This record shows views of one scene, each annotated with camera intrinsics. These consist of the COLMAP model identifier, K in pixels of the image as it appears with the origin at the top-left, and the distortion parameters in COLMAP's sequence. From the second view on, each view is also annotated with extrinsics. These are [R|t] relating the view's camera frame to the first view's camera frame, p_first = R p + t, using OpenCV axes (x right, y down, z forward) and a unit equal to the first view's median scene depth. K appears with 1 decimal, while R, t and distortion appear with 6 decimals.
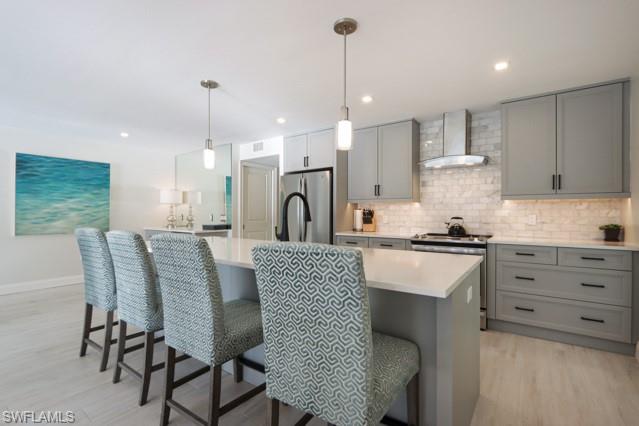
lens RADIAL K [[297.7, 0, 322.5], [0, 297.7, 212.7], [0, 0, 1]] dist [-0.003063, -0.000030]
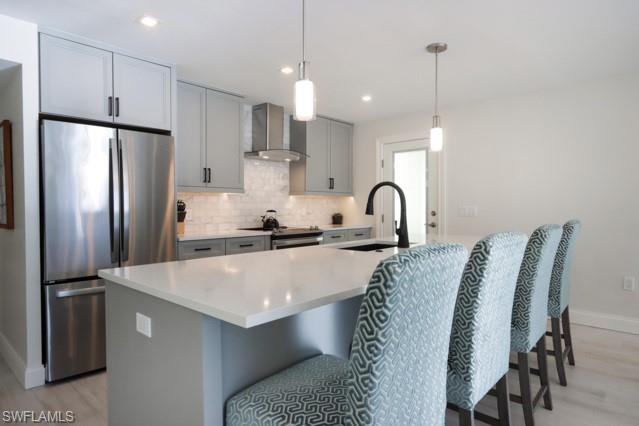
lens RADIAL K [[389.7, 0, 317.9], [0, 389.7, 214.9], [0, 0, 1]] dist [-0.000283, 0.000189]
pose [[0.115640, -0.021228, 0.993064, -0.834003], [0.003569, 0.999774, 0.020955, 0.003482], [-0.993285, 0.001121, 0.115690, 0.693538]]
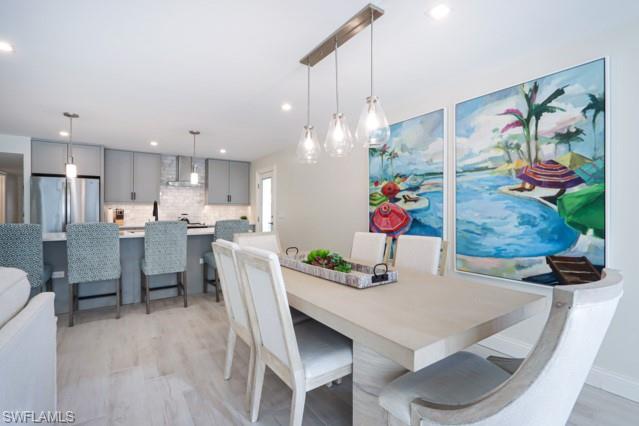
lens RADIAL K [[297.7, 0, 315.9], [0, 297.7, 211.0], [0, 0, 1]] dist [-0.003063, -0.000030]
pose [[0.359095, 0.002222, 0.933299, -0.958432], [-0.000110, 0.999997, -0.002338, 0.001836], [-0.933301, 0.000737, 0.359094, -0.403054]]
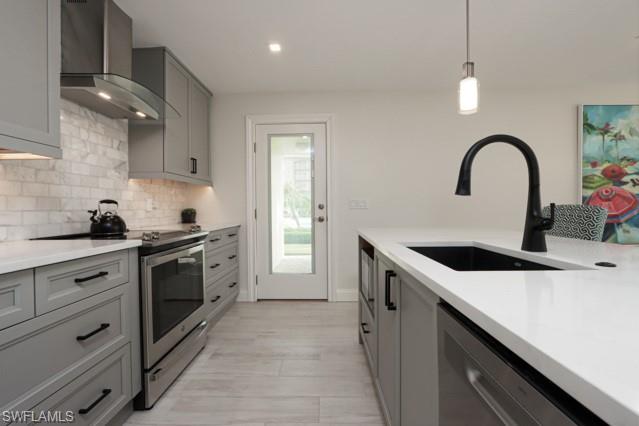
lens RADIAL K [[297.7, 0, 316.4], [0, 297.7, 210.7], [0, 0, 1]] dist [-0.003063, -0.000030]
pose [[-0.563656, -0.002424, 0.826006, -0.216086], [0.008398, 0.999927, 0.008666, 0.032976], [-0.825967, 0.011822, -0.563595, 0.994597]]
